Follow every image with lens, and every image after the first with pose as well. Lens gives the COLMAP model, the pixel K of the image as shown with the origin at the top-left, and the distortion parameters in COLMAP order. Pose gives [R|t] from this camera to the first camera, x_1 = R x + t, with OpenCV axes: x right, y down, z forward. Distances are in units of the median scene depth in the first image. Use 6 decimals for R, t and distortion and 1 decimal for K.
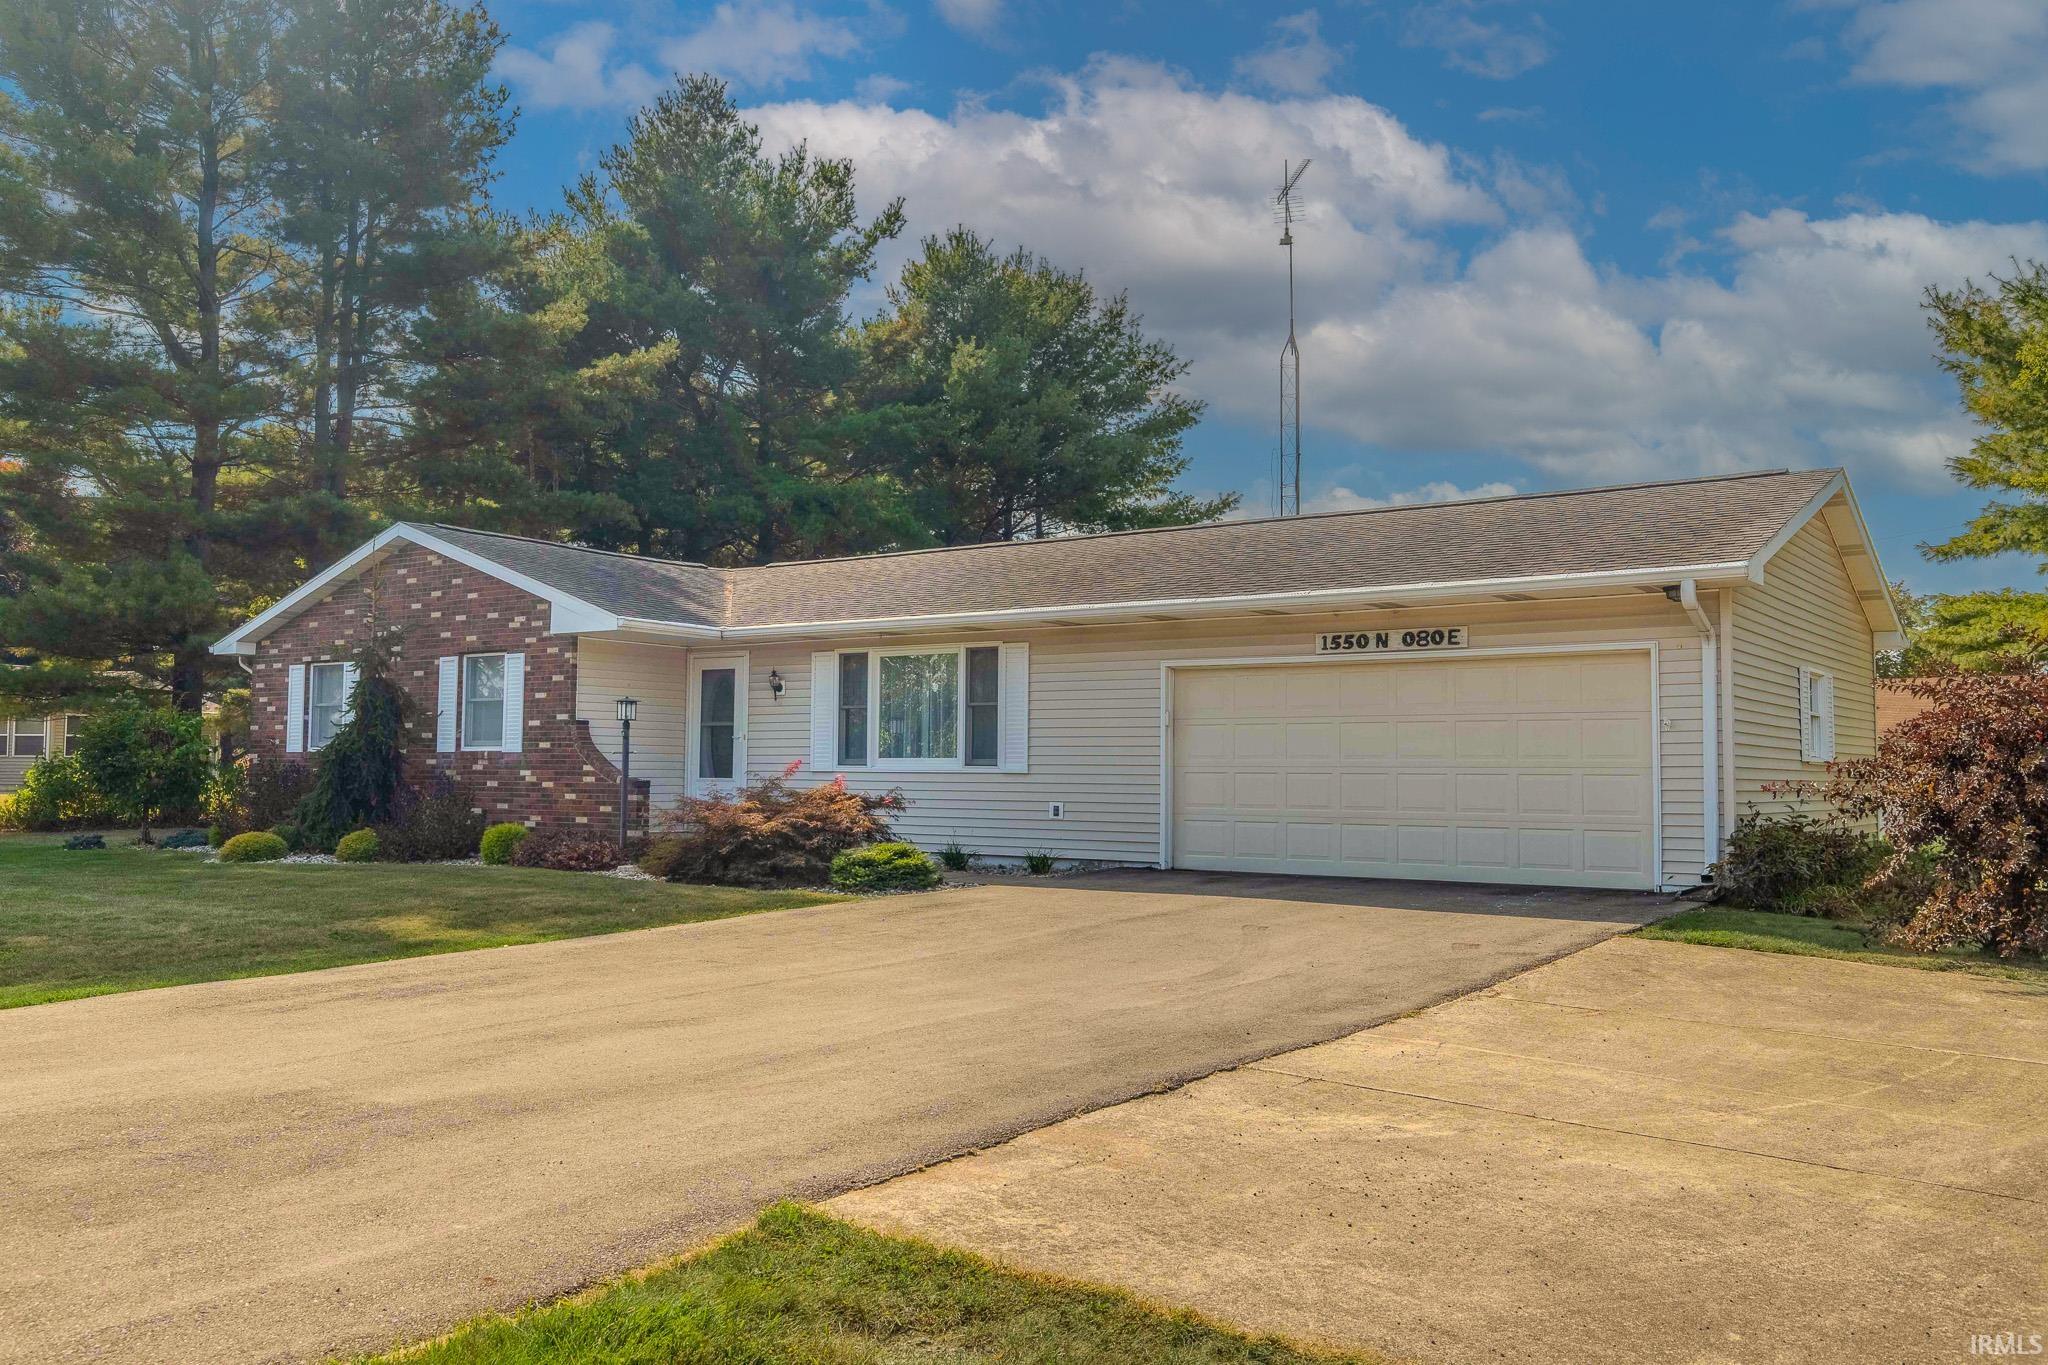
lens RADIAL K [[1689.0, 0, 1030.4], [0, 1689.0, 686.5], [0, 0, 1]] dist [0.000376, 0.000299]
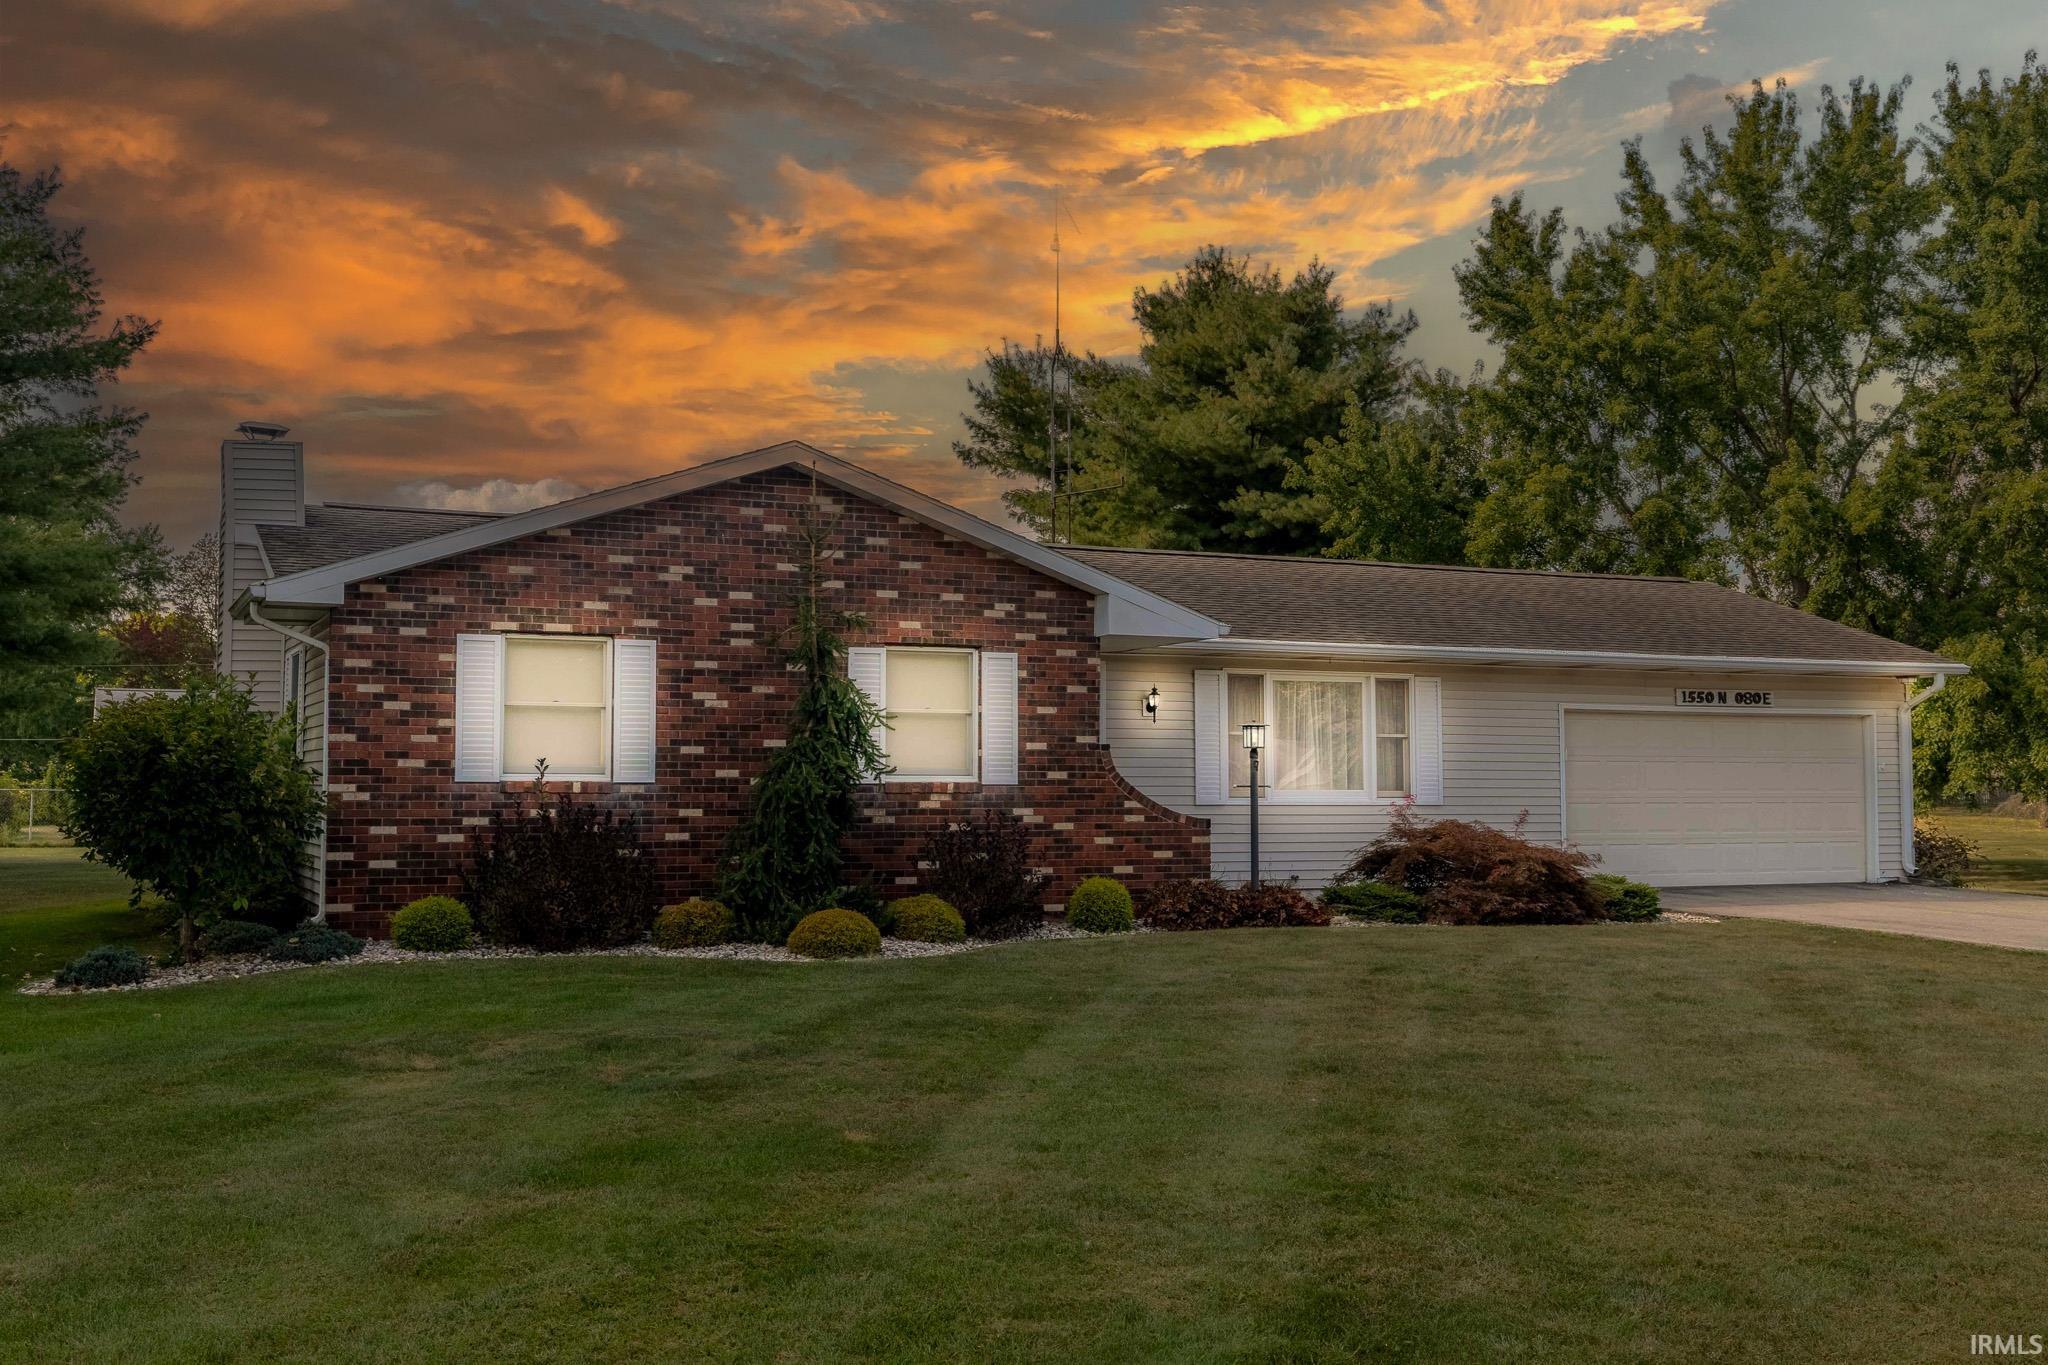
lens RADIAL K [[1986.5, 0, 1024.9], [0, 1986.5, 673.0], [0, 0, 1]] dist [0.016698, 0.000000]
pose [[0.491111, 0.042843, 0.870043, -1.065381], [-0.042052, 0.998791, -0.025446, 0.011501], [-0.870082, -0.024090, 0.492319, 0.556977]]
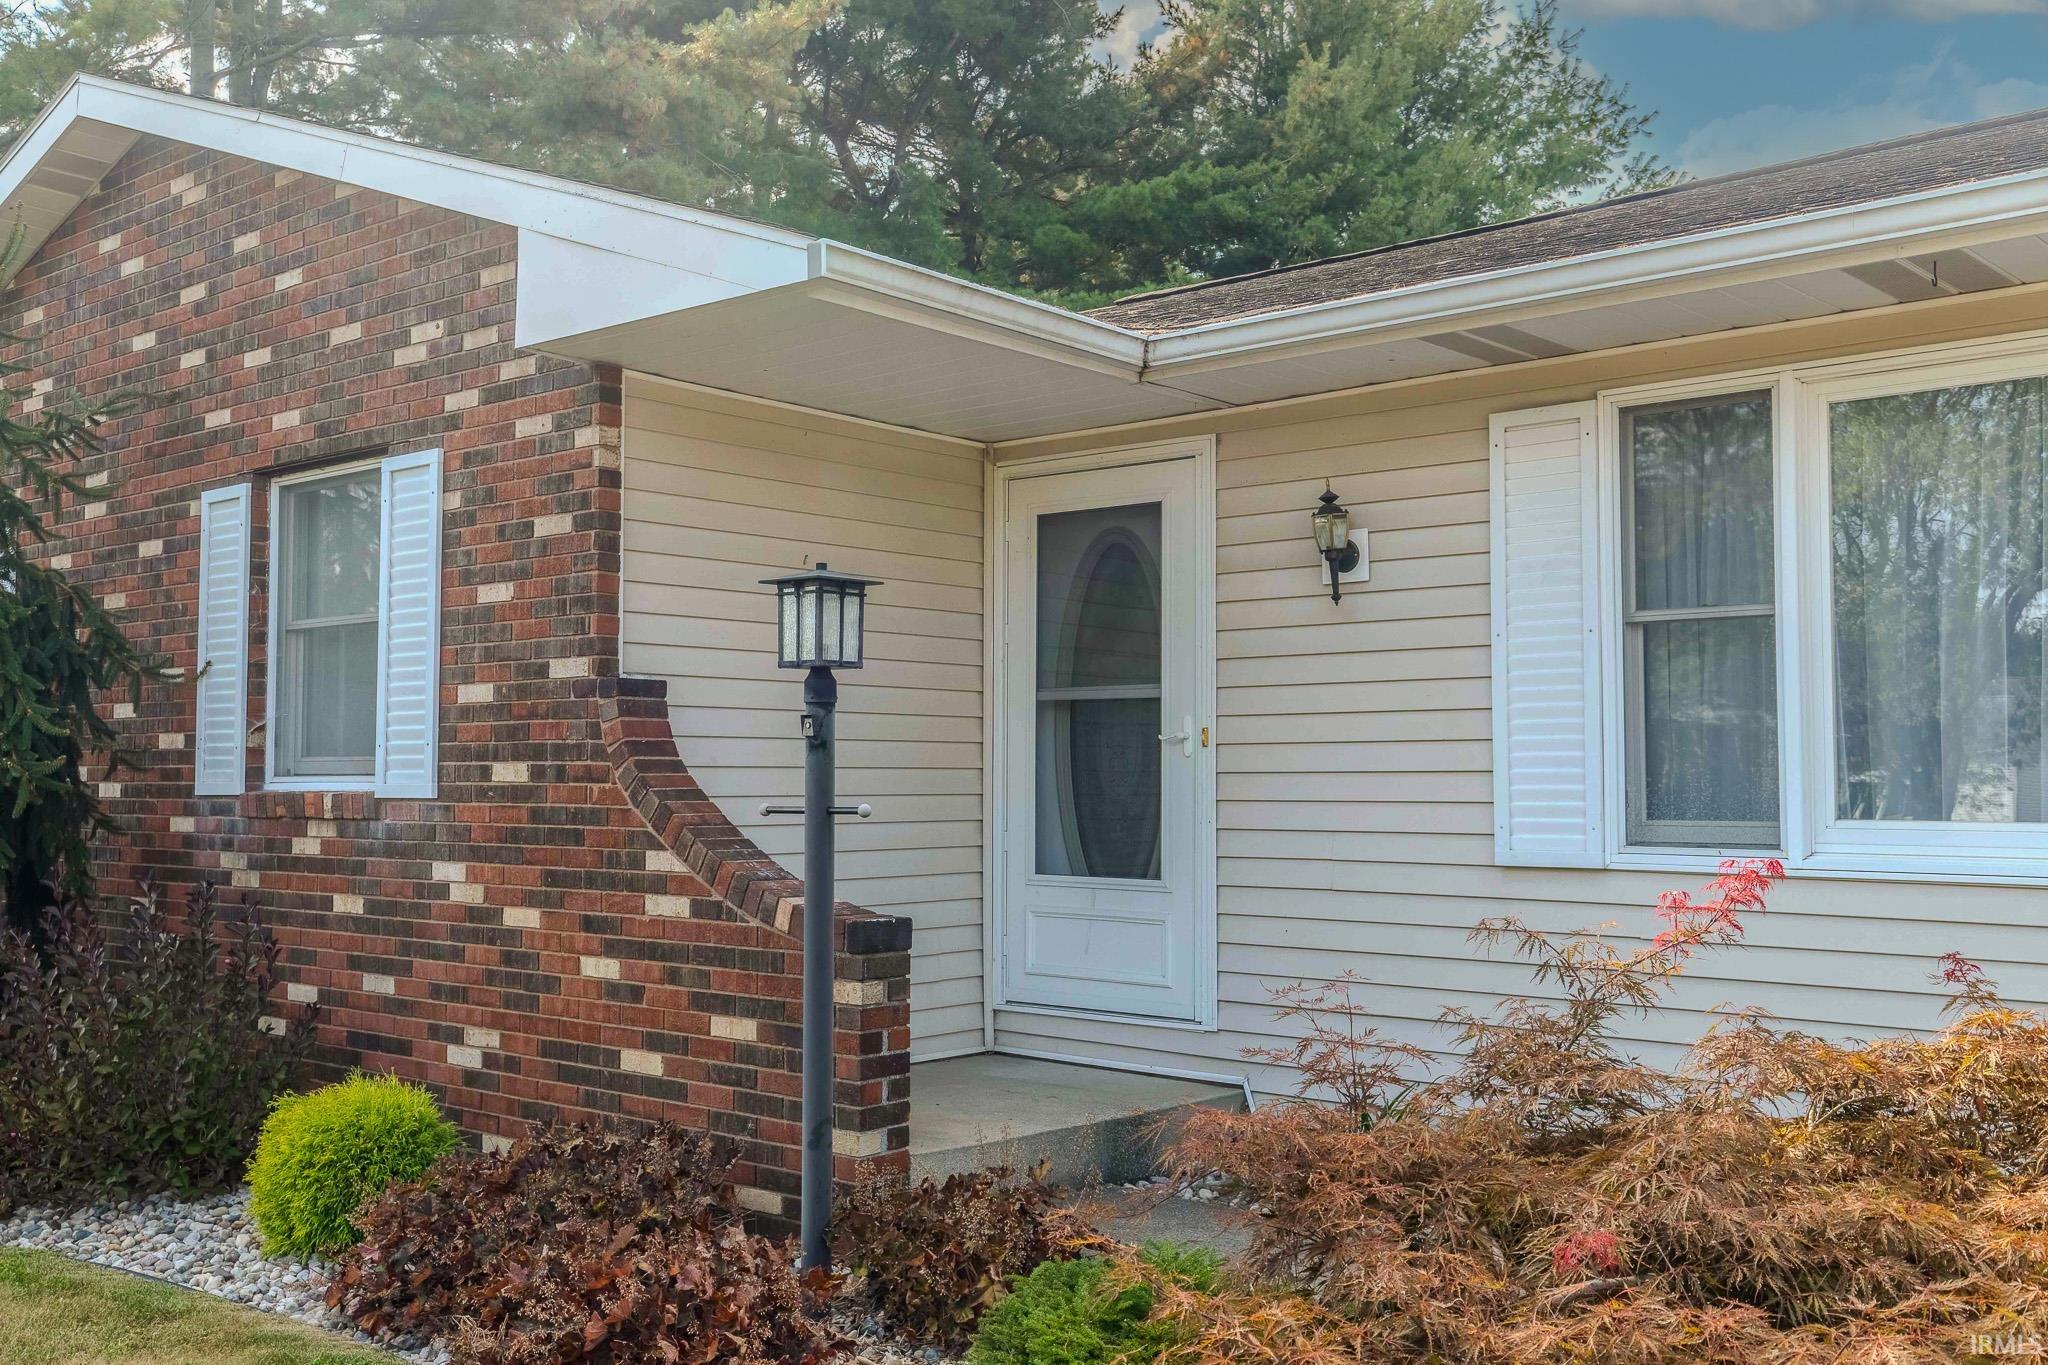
lens RADIAL K [[1986.5, 0, 1020.5], [0, 1986.5, 685.8], [0, 0, 1]] dist [0.016698, 0.000000]
pose [[0.995588, -0.012320, -0.093021, -0.171656], [0.012773, 0.999909, 0.004273, 0.019805], [0.092960, -0.005442, 0.995655, 0.673498]]
